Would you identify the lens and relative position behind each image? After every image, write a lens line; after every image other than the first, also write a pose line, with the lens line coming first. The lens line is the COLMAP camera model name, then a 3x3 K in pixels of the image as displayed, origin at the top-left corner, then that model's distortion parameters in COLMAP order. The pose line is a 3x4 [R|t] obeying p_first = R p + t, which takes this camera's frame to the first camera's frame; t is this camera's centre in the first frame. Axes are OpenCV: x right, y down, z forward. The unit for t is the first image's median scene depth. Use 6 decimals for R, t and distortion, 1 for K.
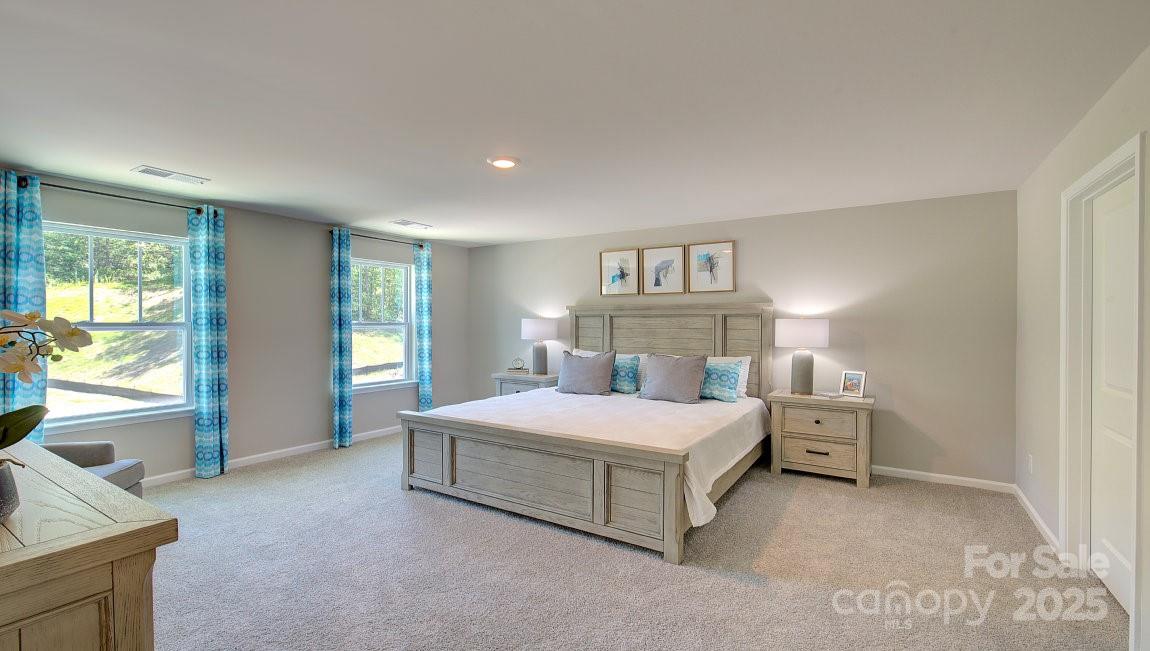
lens RADIAL K [[508.8, 0, 582.5], [0, 508.8, 324.7], [0, 0, 1]] dist [-0.002893, -0.000105]
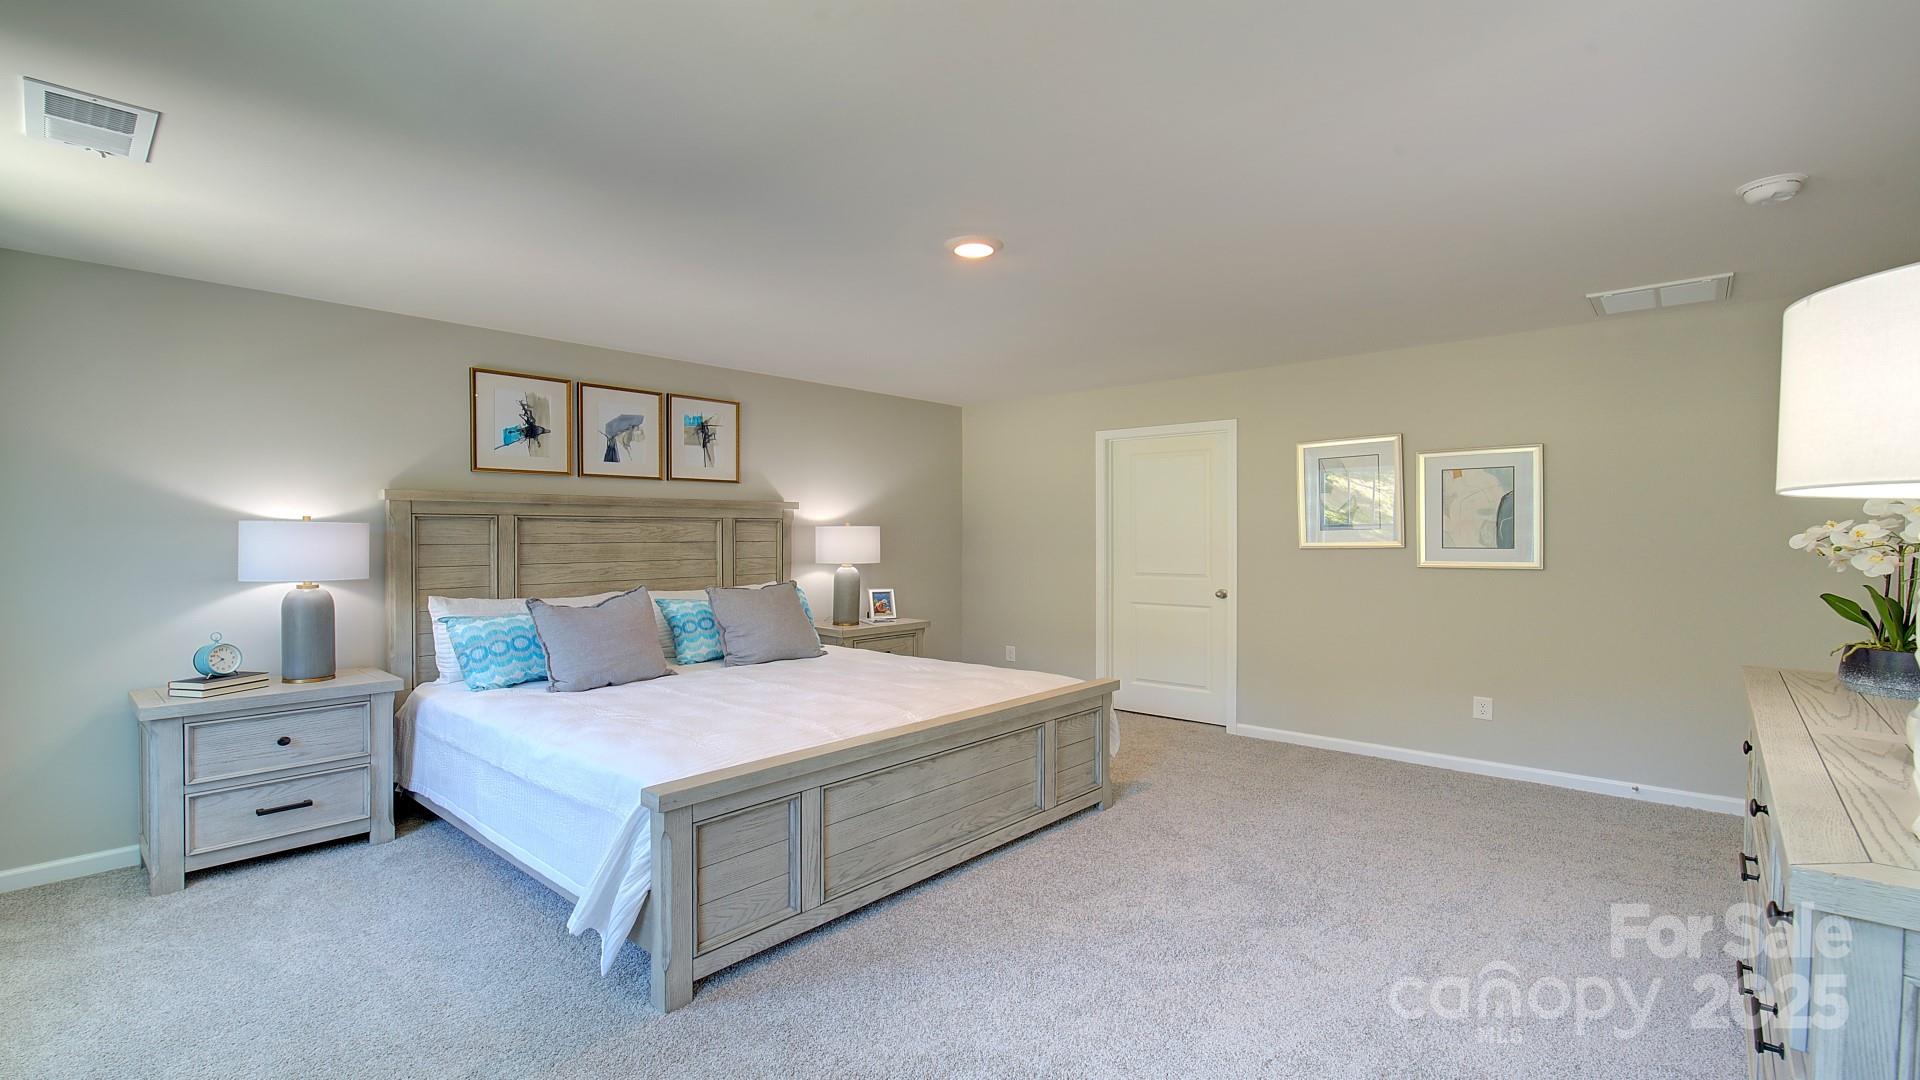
lens RADIAL K [[833.1, 0, 965.9], [0, 833.1, 535.7], [0, 0, 1]] dist [-0.003597, 0.000081]
pose [[0.168699, -0.007729, 0.985637, -0.650536], [0.007632, 0.999950, 0.006535, -0.003303], [-0.985638, 0.006420, 0.168749, 0.516668]]
